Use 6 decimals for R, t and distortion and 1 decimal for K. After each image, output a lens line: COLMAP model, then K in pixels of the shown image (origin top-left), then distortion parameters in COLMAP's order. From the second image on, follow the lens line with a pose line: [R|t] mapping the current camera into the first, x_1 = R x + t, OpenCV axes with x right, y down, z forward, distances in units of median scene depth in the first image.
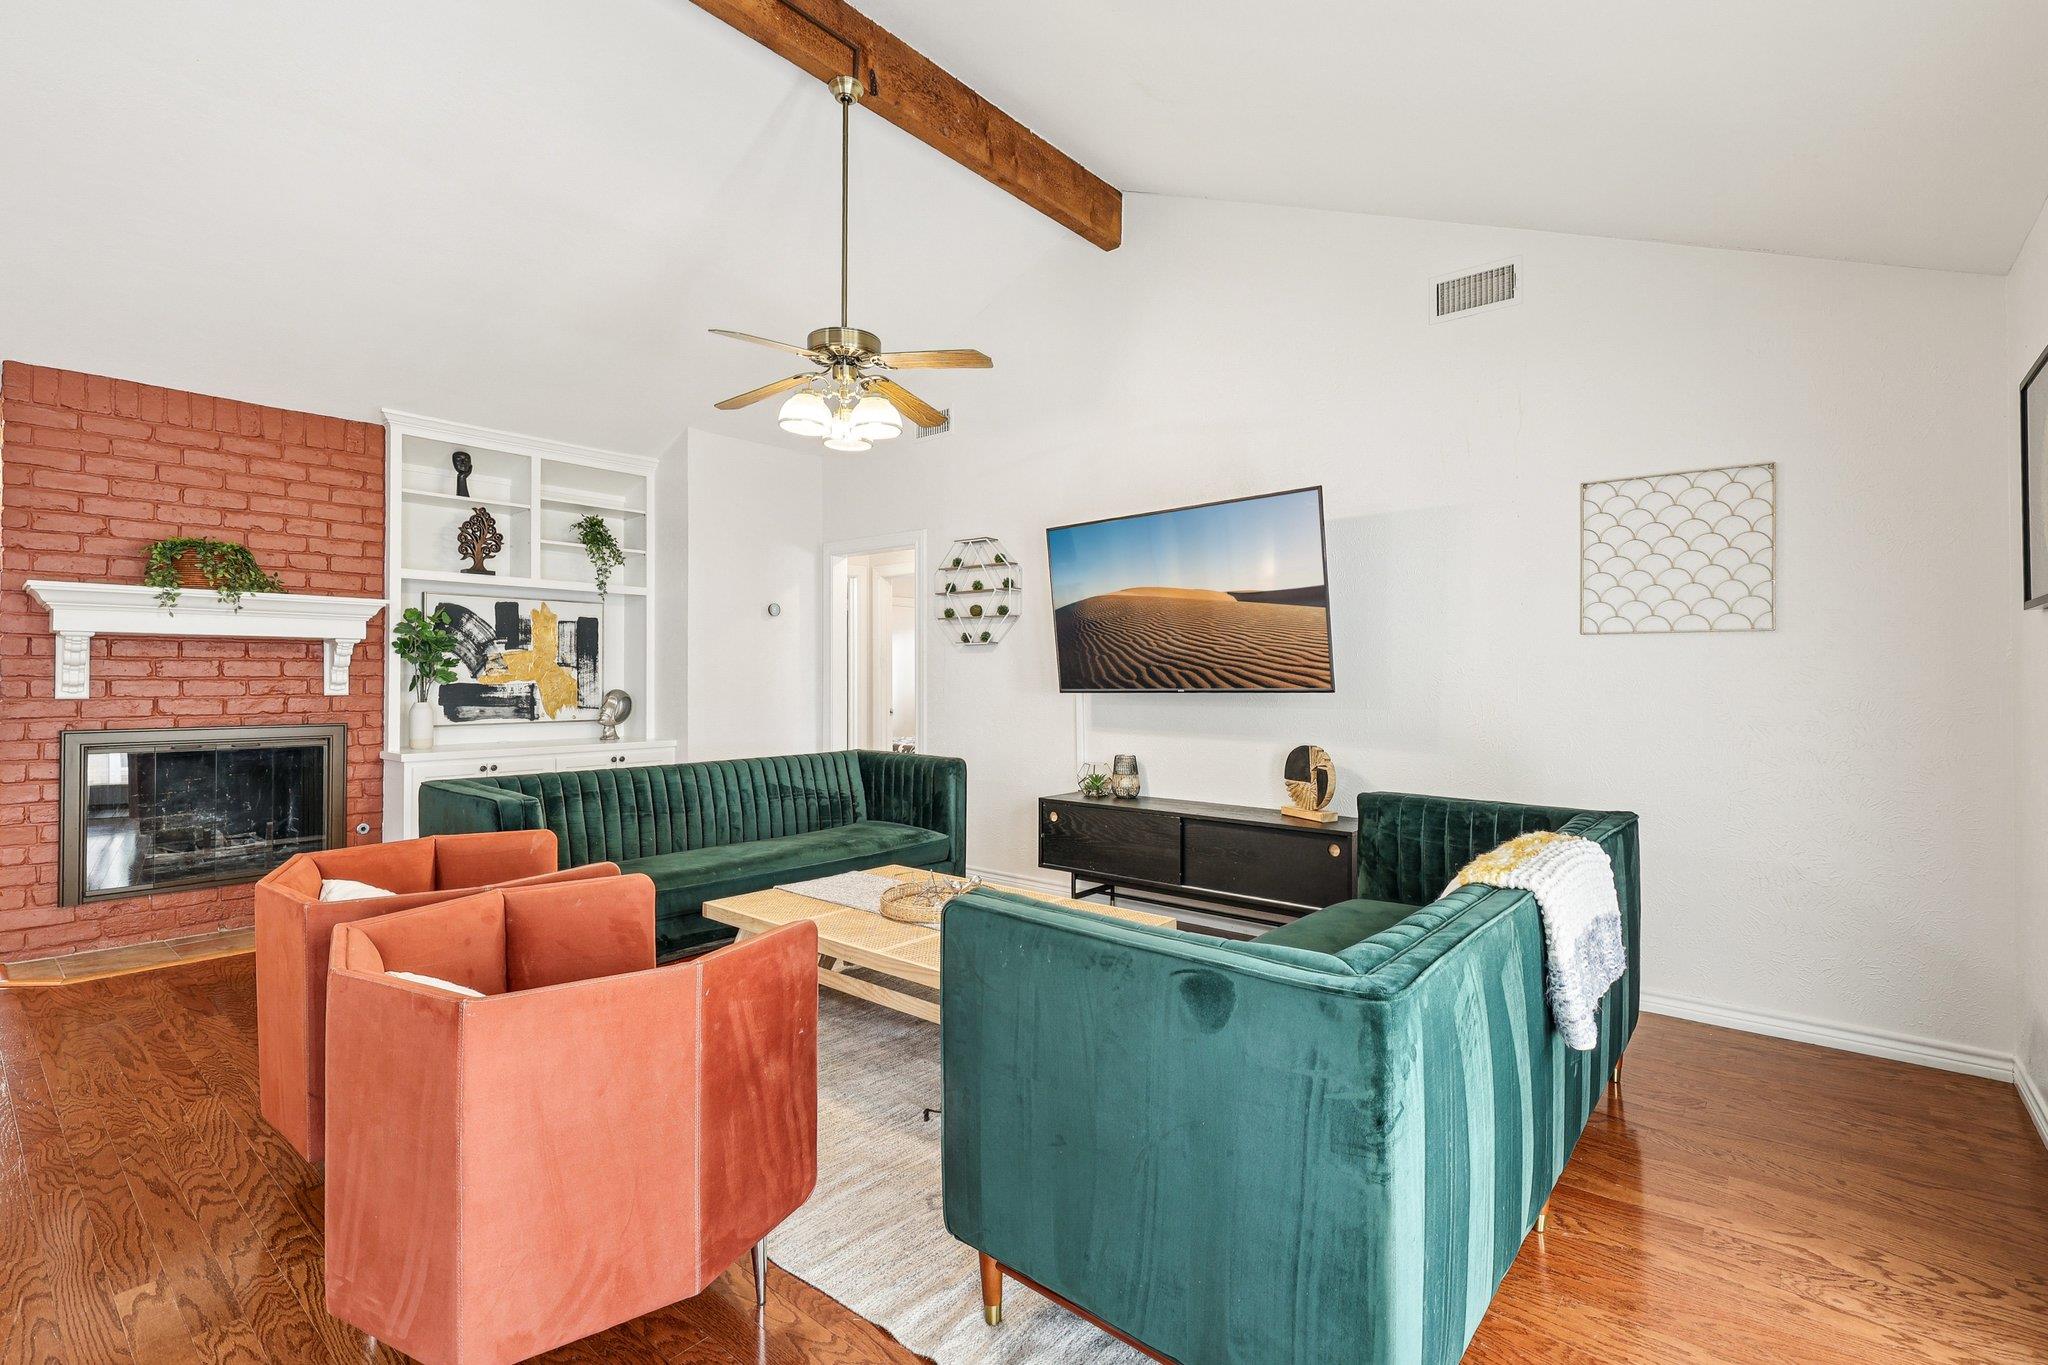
lens RADIAL K [[877.3, 0, 1025.8], [0, 877.3, 682.6], [0, 0, 1]] dist [0.000417, 0.001182]
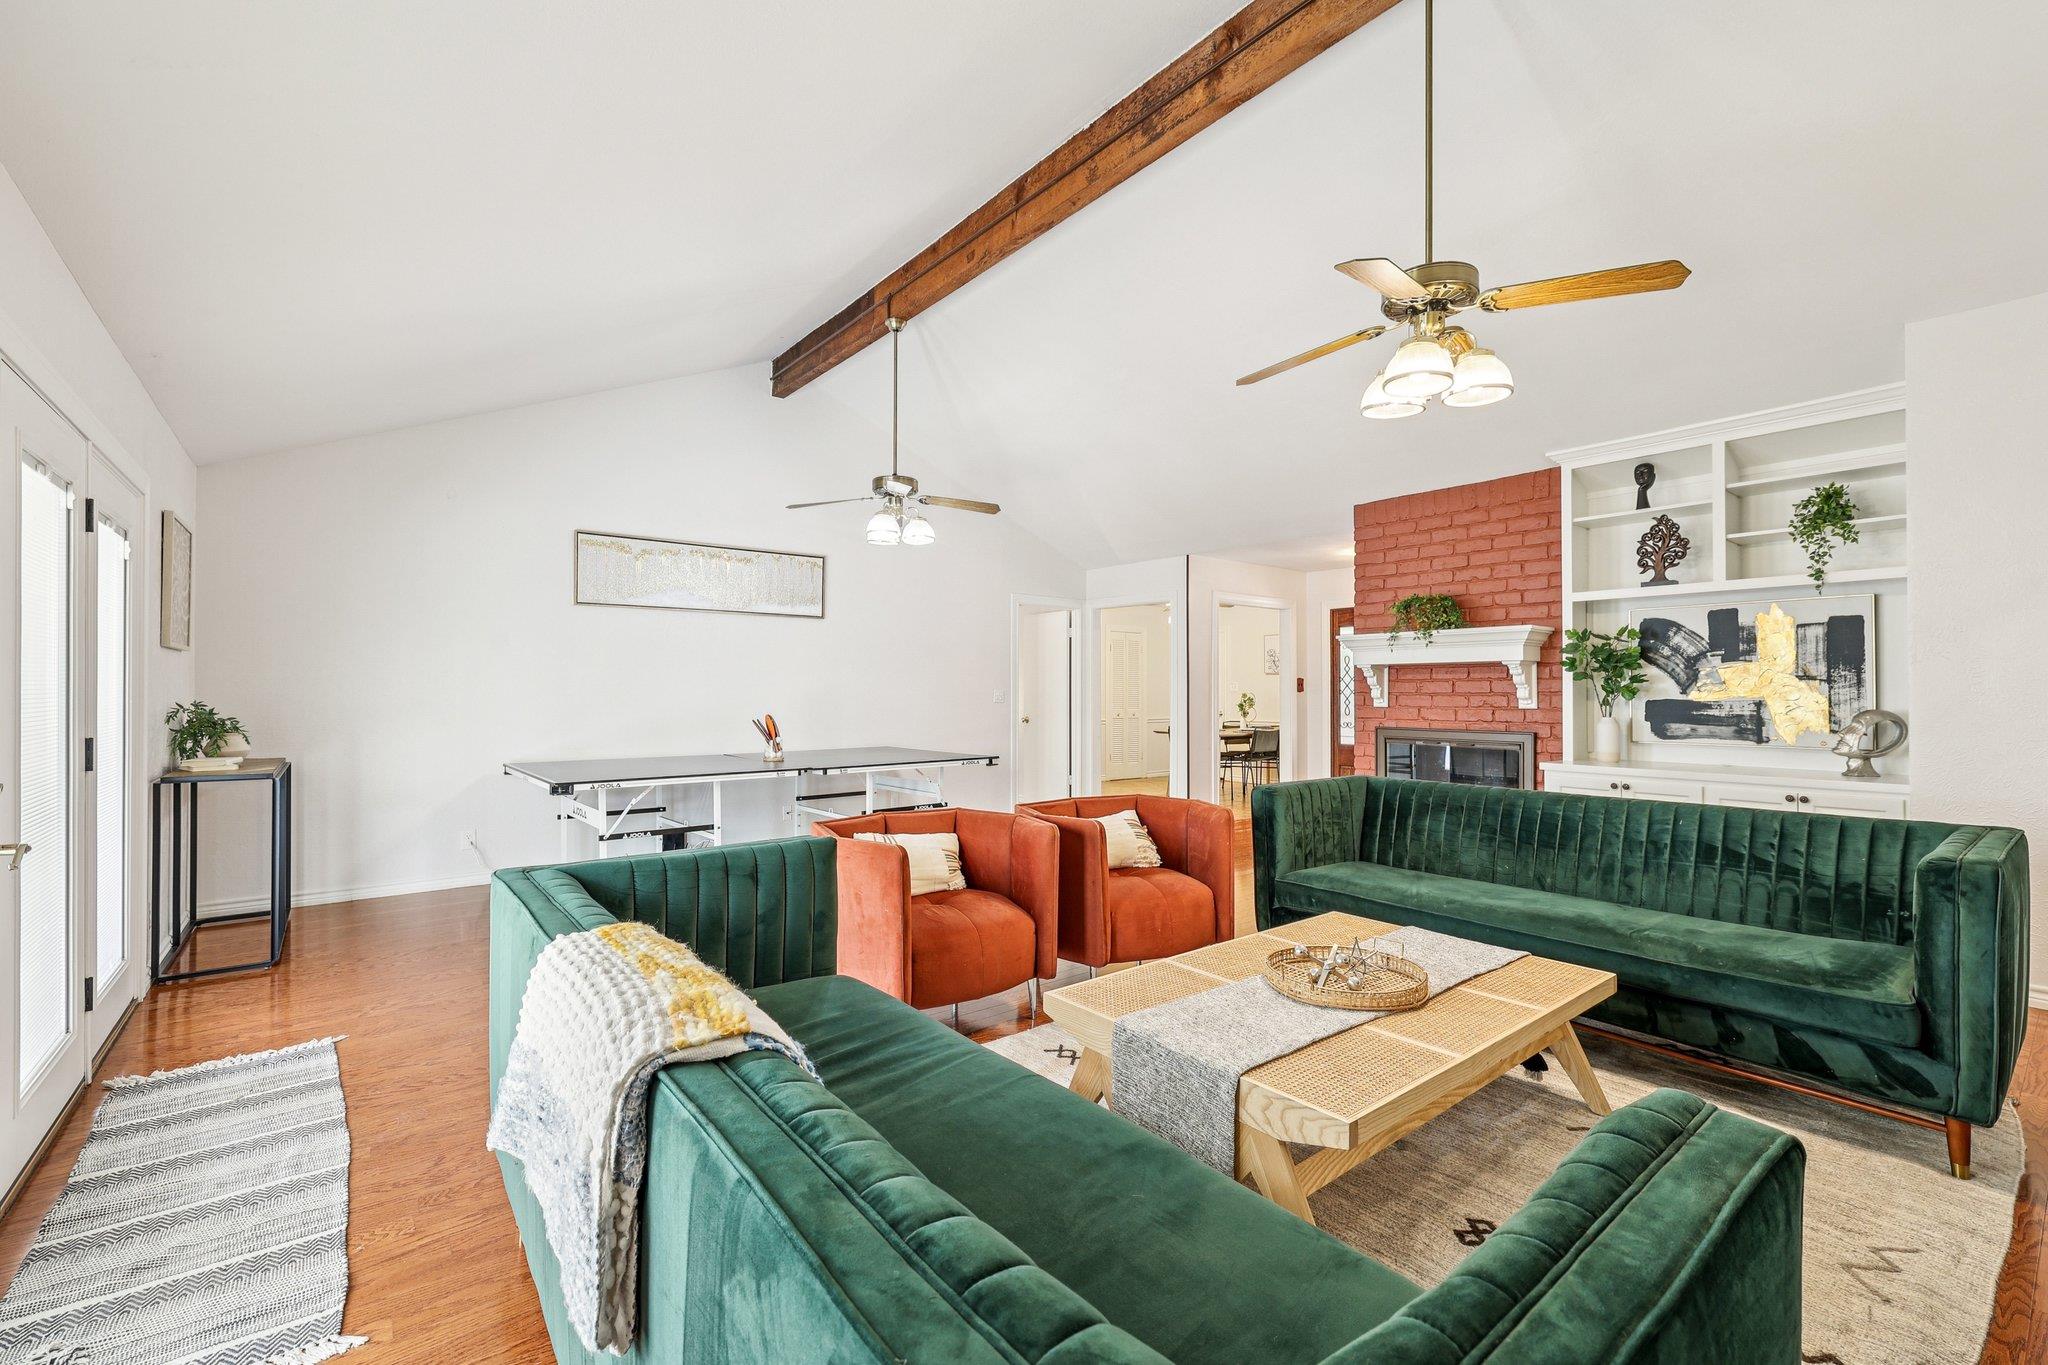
lens RADIAL K [[877.3, 0, 1015.9], [0, 877.3, 683.2], [0, 0, 1]] dist [0.000417, 0.001182]
pose [[-0.172000, -0.011933, -0.985025, 0.435335], [-0.006860, 0.999917, -0.010916, -0.001763], [0.985073, 0.004879, -0.172067, 0.467773]]
